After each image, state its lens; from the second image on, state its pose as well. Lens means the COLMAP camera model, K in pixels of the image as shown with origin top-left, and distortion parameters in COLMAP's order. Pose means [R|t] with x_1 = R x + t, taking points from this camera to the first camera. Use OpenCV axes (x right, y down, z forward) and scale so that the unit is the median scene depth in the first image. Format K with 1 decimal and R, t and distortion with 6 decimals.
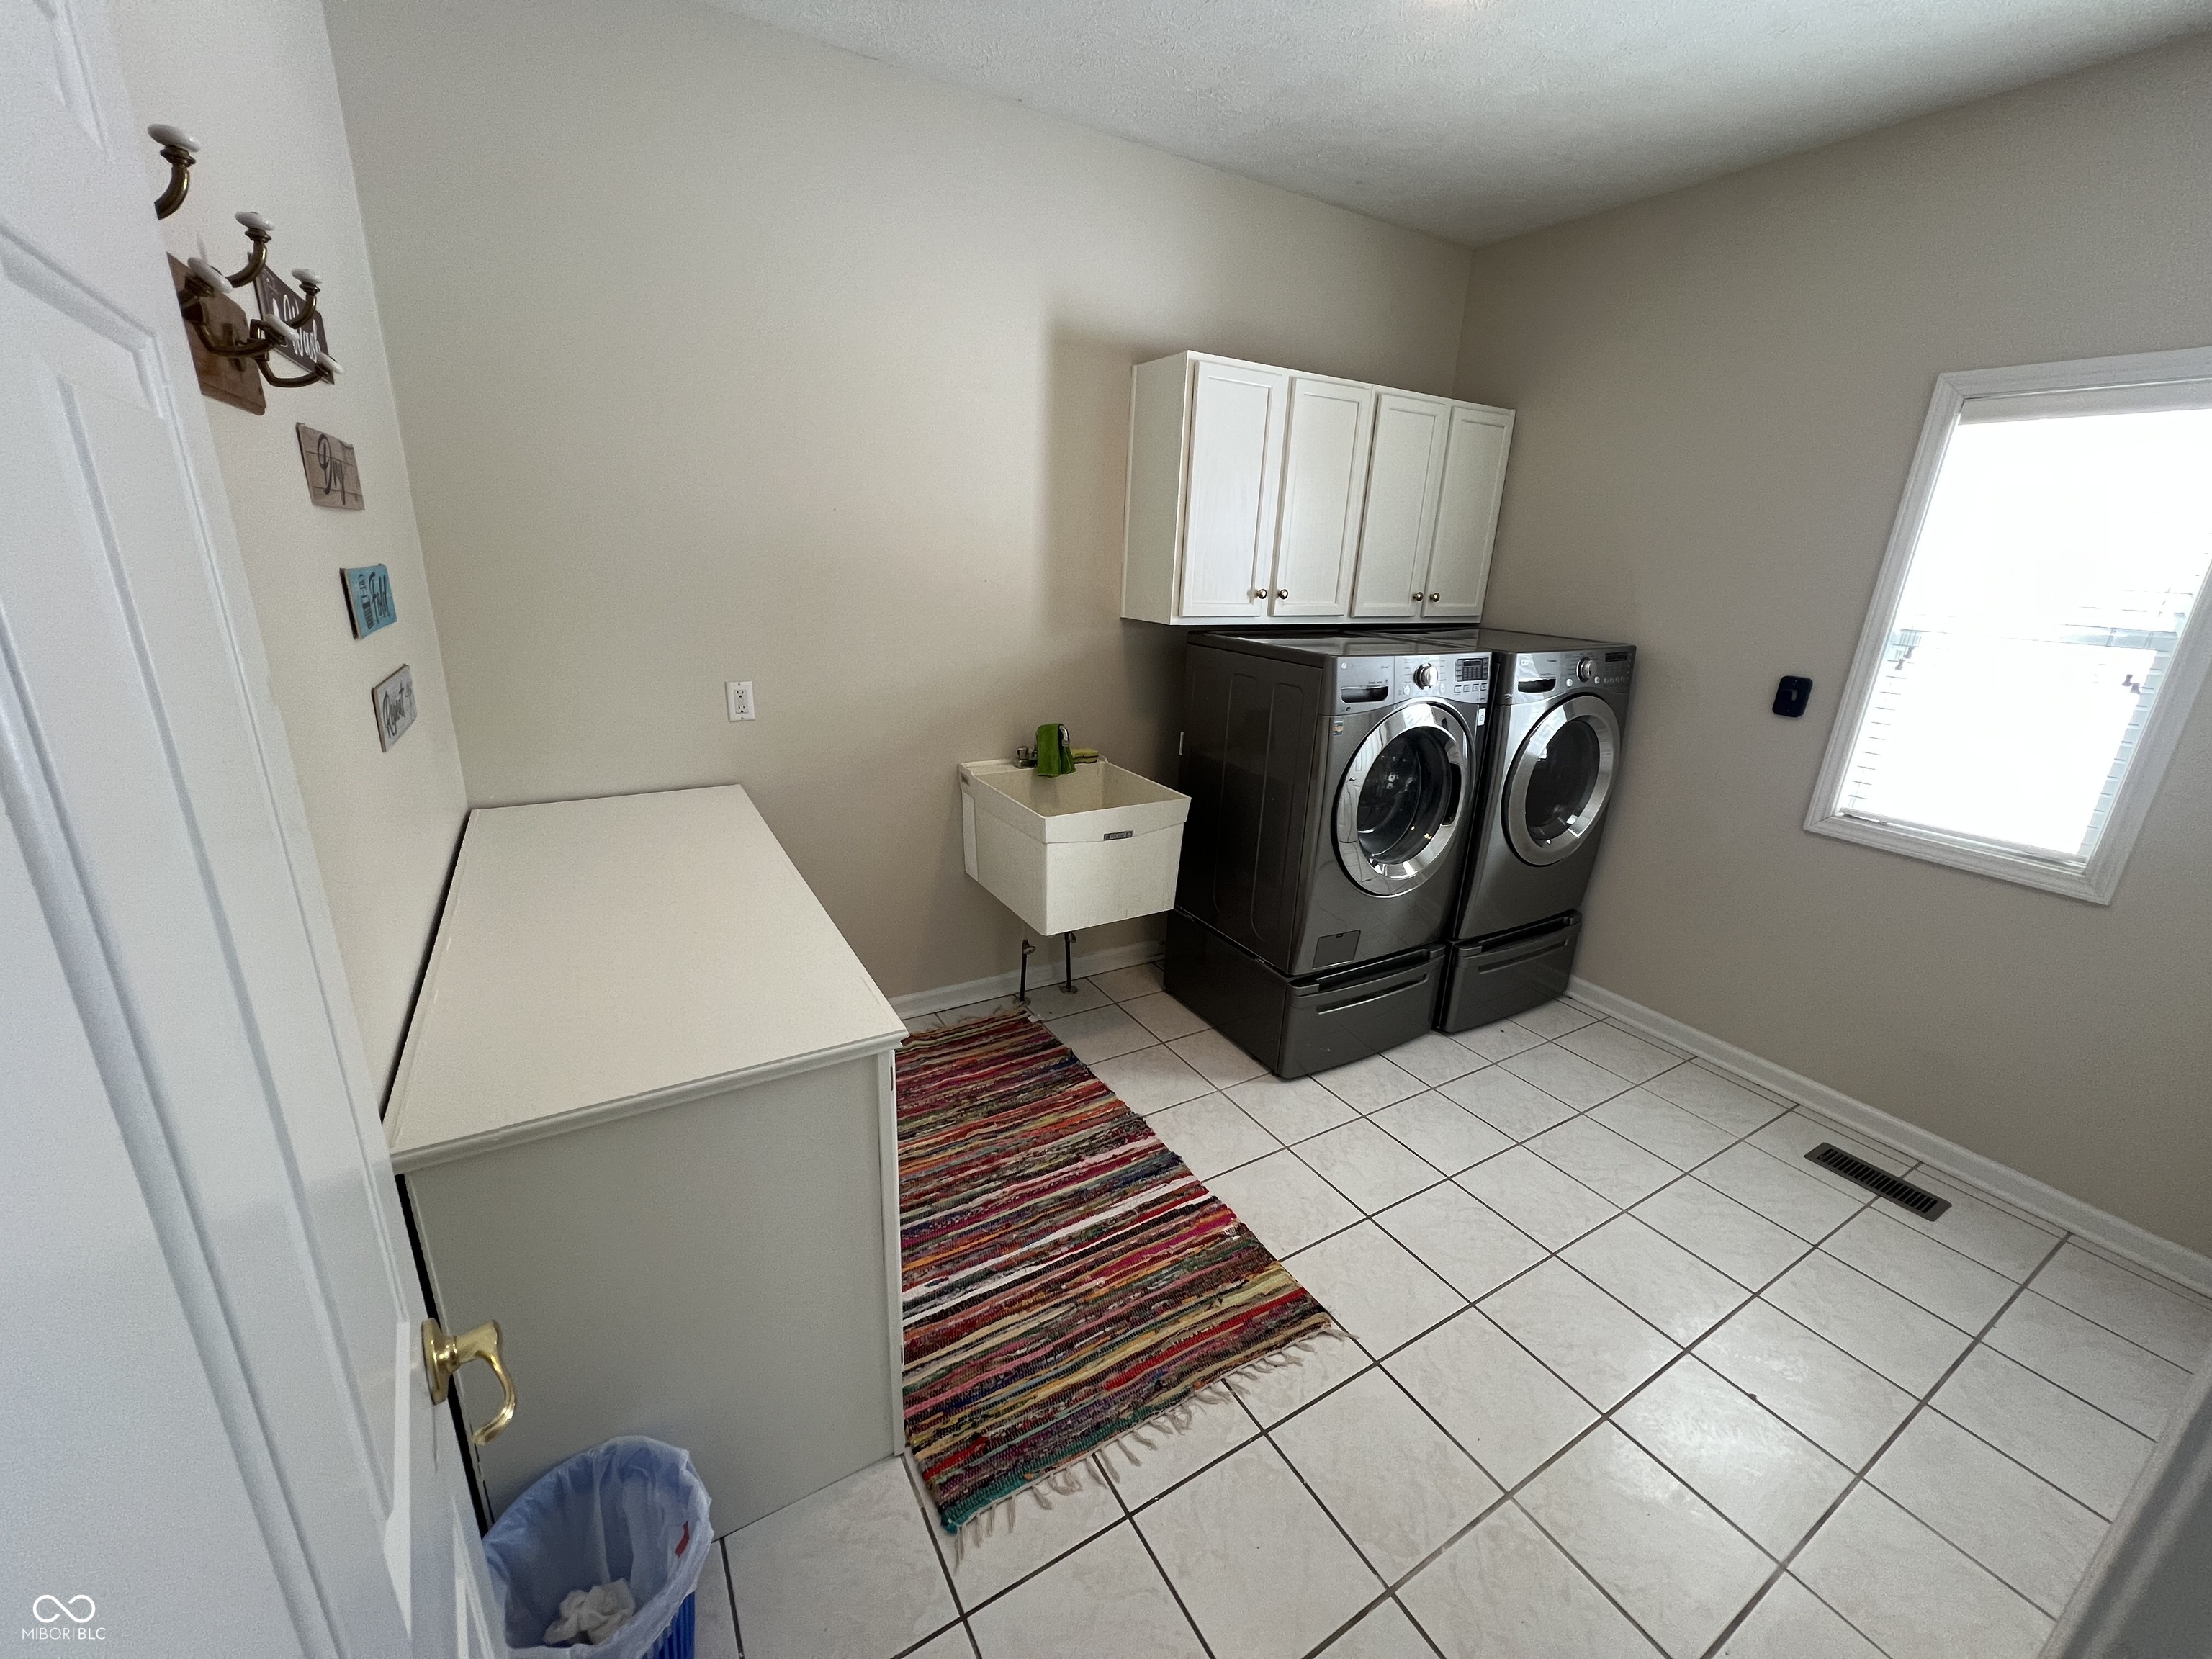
lens RADIAL K [[883.9, 0, 1102.9], [0, 883.9, 826.6], [0, 0, 1]] dist [-0.003042, -0.000293]
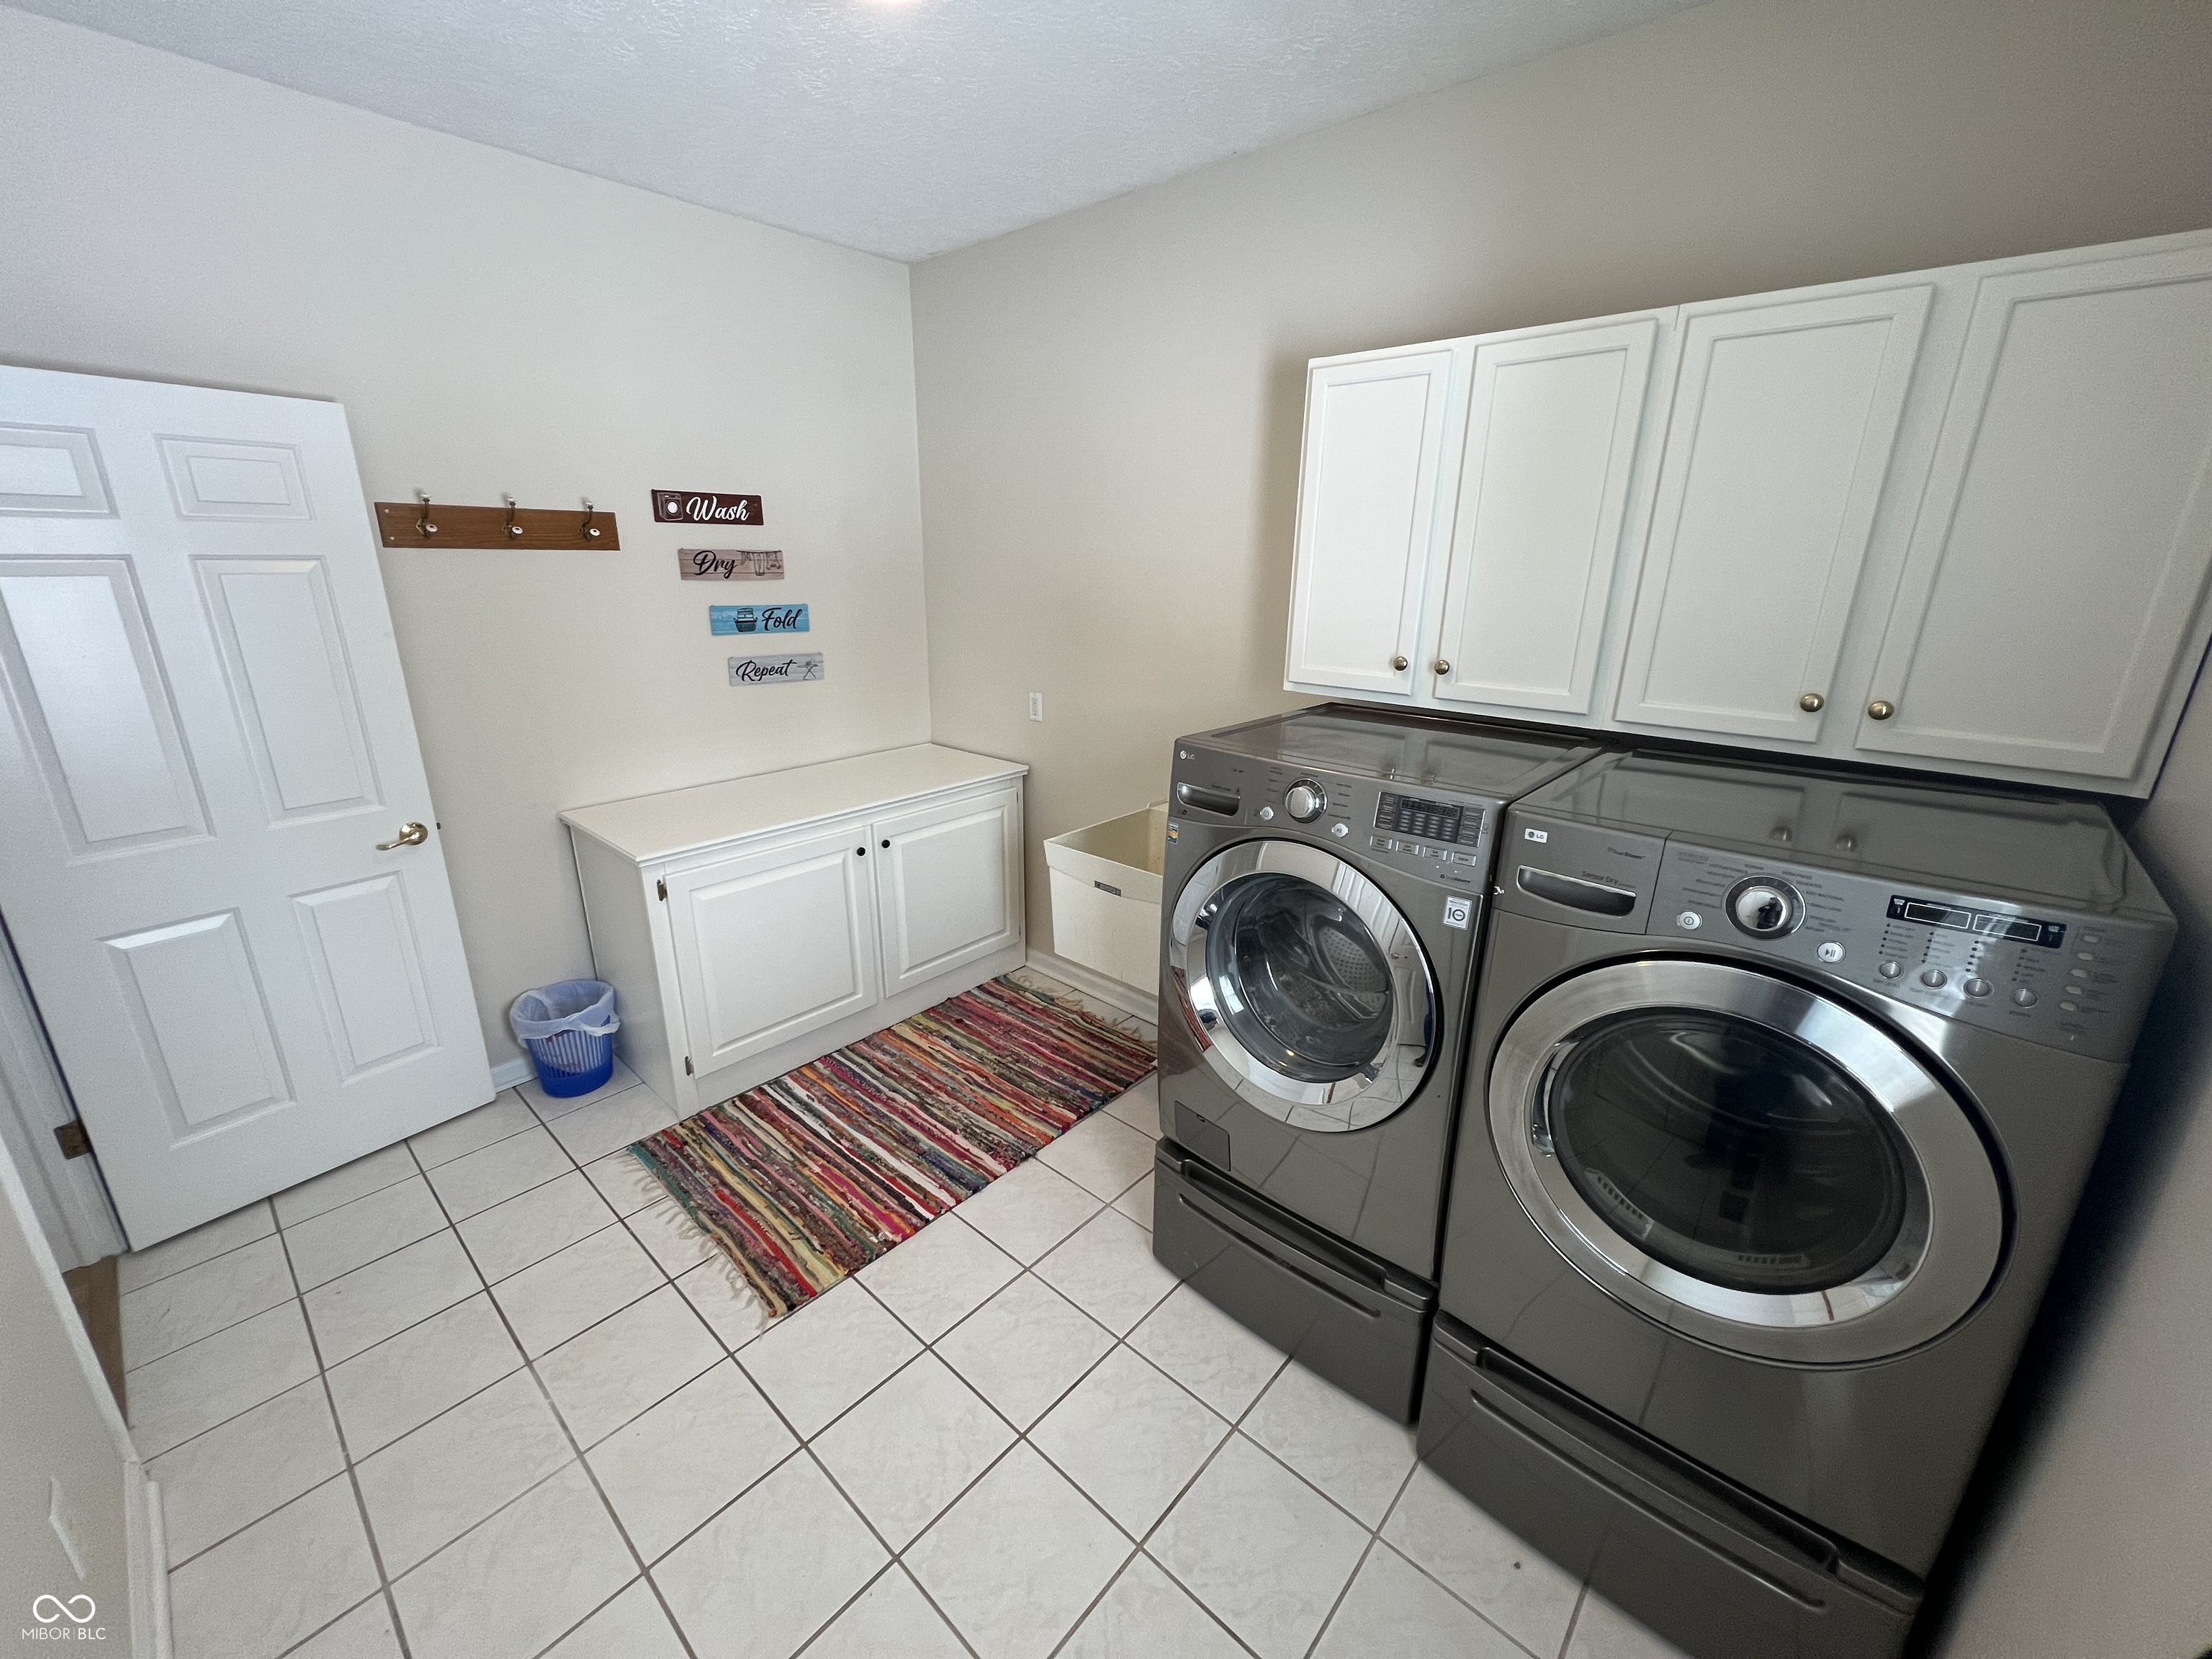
lens RADIAL K [[883.9, 0, 1100.2], [0, 883.9, 829.5], [0, 0, 1]] dist [-0.003042, -0.000293]
pose [[0.289816, 0.250471, -0.923727, 1.151256], [-0.289249, 0.942939, 0.164930, -0.268707], [0.912328, 0.219387, 0.345727, 0.818330]]
